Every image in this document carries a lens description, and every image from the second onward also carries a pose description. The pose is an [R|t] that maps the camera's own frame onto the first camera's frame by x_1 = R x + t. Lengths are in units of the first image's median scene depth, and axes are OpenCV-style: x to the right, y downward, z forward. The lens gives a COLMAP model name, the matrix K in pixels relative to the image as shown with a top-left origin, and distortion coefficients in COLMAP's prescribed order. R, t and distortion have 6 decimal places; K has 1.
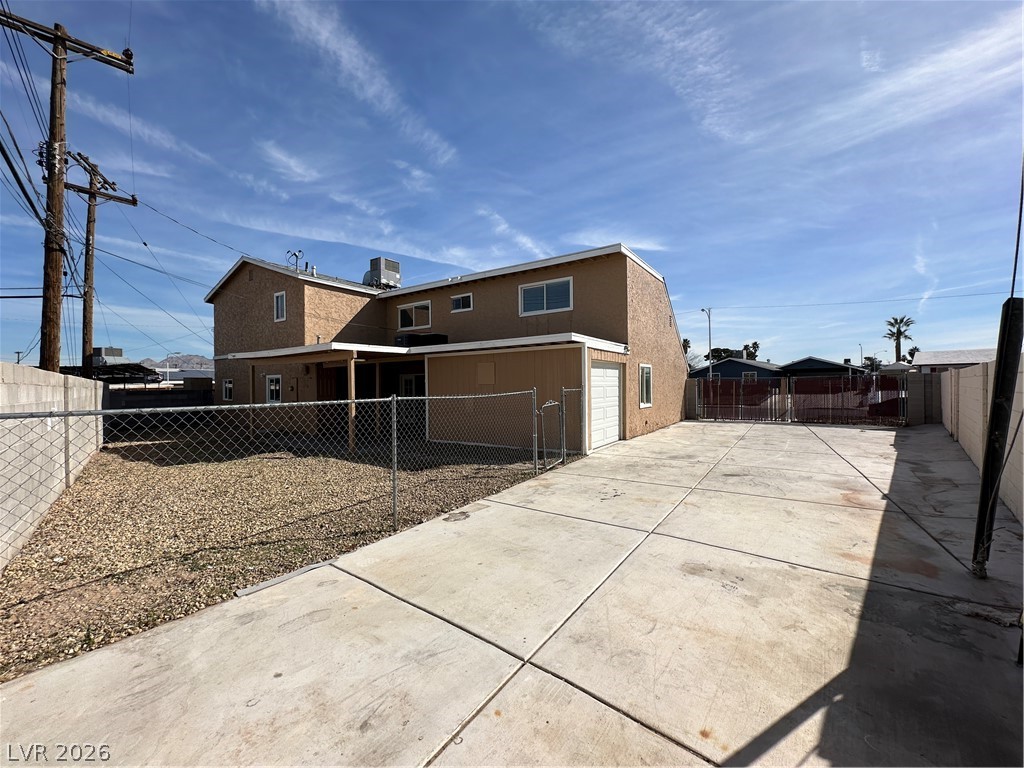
lens RADIAL K [[410.3, 0, 512.0], [0, 410.3, 384.0], [0, 0, 1]] dist [-0.000314, -0.001052]
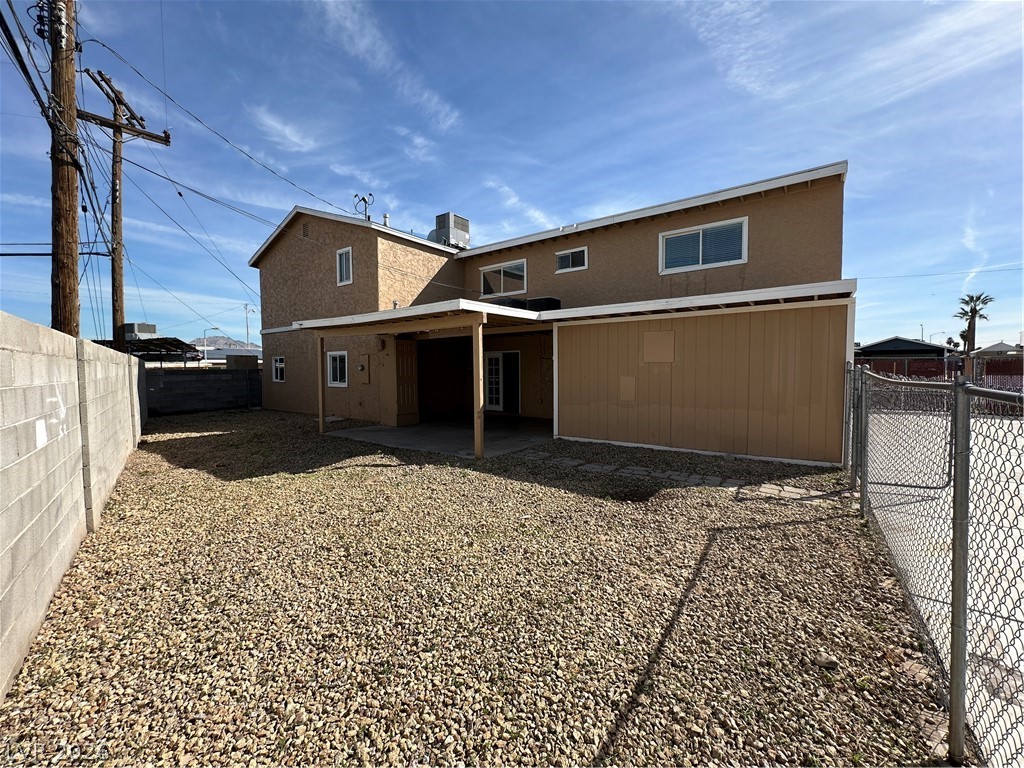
lens RADIAL K [[410.3, 0, 512.0], [0, 410.3, 384.0], [0, 0, 1]] dist [-0.000314, -0.001052]
pose [[0.999068, 0.006534, -0.042662, -0.203355], [-0.004678, 0.999045, 0.043438, 0.006298], [0.042905, -0.043198, 0.998145, 0.199682]]
